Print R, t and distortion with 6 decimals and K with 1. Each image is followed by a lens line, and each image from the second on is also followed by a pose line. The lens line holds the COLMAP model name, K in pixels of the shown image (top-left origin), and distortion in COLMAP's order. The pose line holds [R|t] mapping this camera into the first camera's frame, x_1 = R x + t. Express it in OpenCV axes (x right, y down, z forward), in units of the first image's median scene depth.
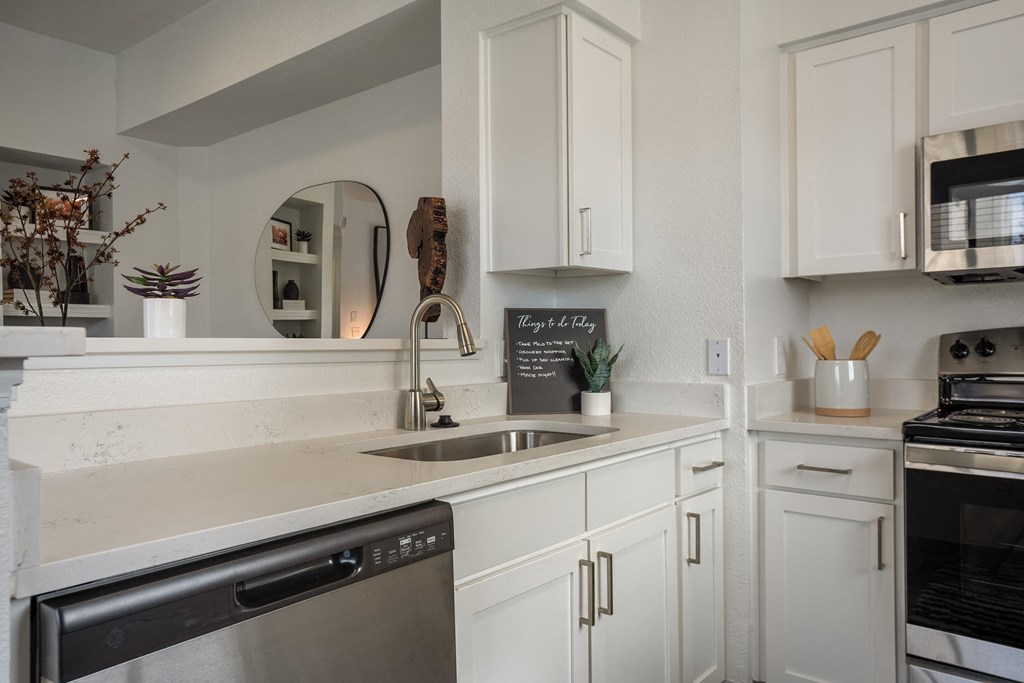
lens RADIAL K [[717.3, 0, 507.5], [0, 717.3, 335.7], [0, 0, 1]] dist [0.005389, -0.000570]
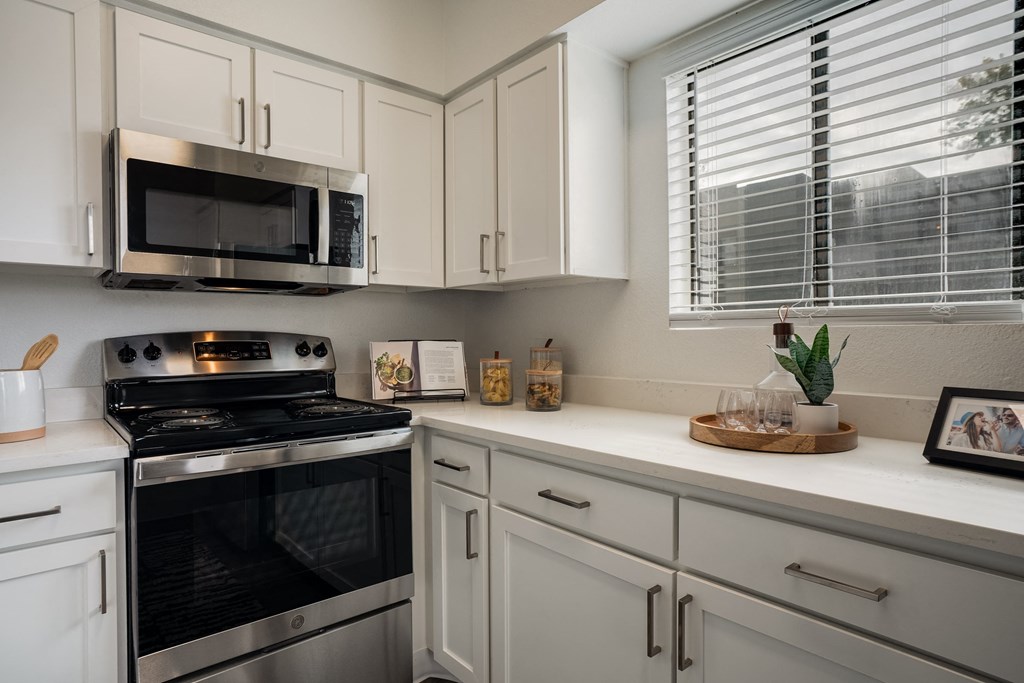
lens RADIAL K [[560.4, 0, 505.3], [0, 560.4, 342.3], [0, 0, 1]] dist [-0.028680, 0.010061]
pose [[0.191719, -0.000843, 0.981449, -0.029631], [-0.001806, 0.999998, 0.001212, 0.001060], [-0.981448, -0.002005, 0.191717, 0.337313]]
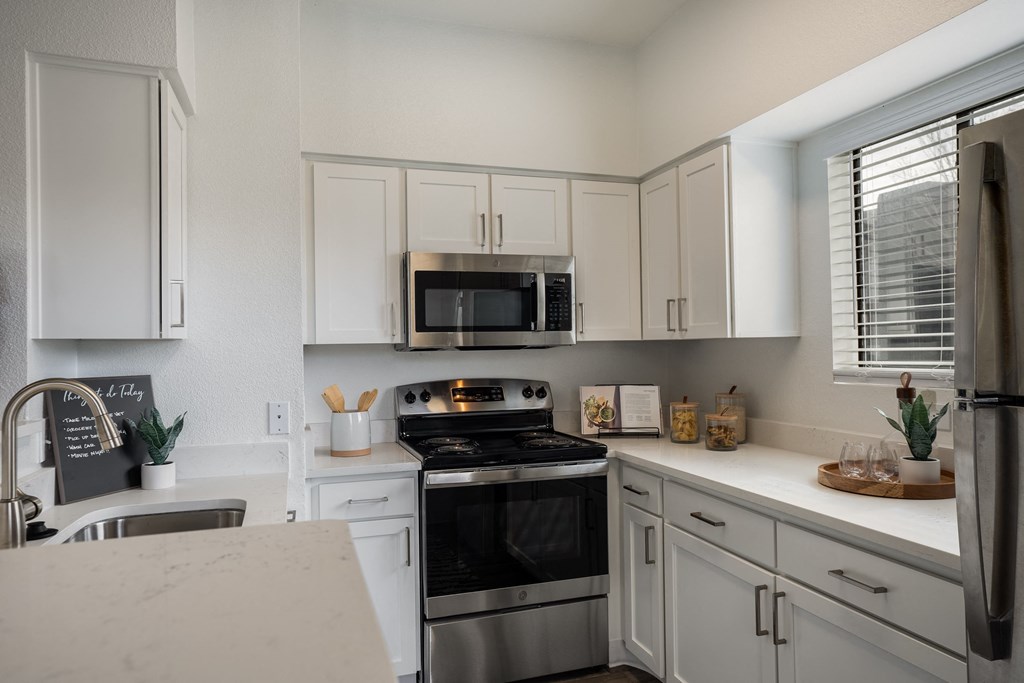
lens RADIAL K [[669.8, 0, 515.0], [0, 669.8, 342.8], [0, 0, 1]] dist [-0.012535, 0.026500]
pose [[0.540436, 0.008510, 0.841342, -0.384956], [0.004903, 0.999900, -0.013264, -0.071709], [-0.841371, 0.011293, 0.540340, 0.104573]]
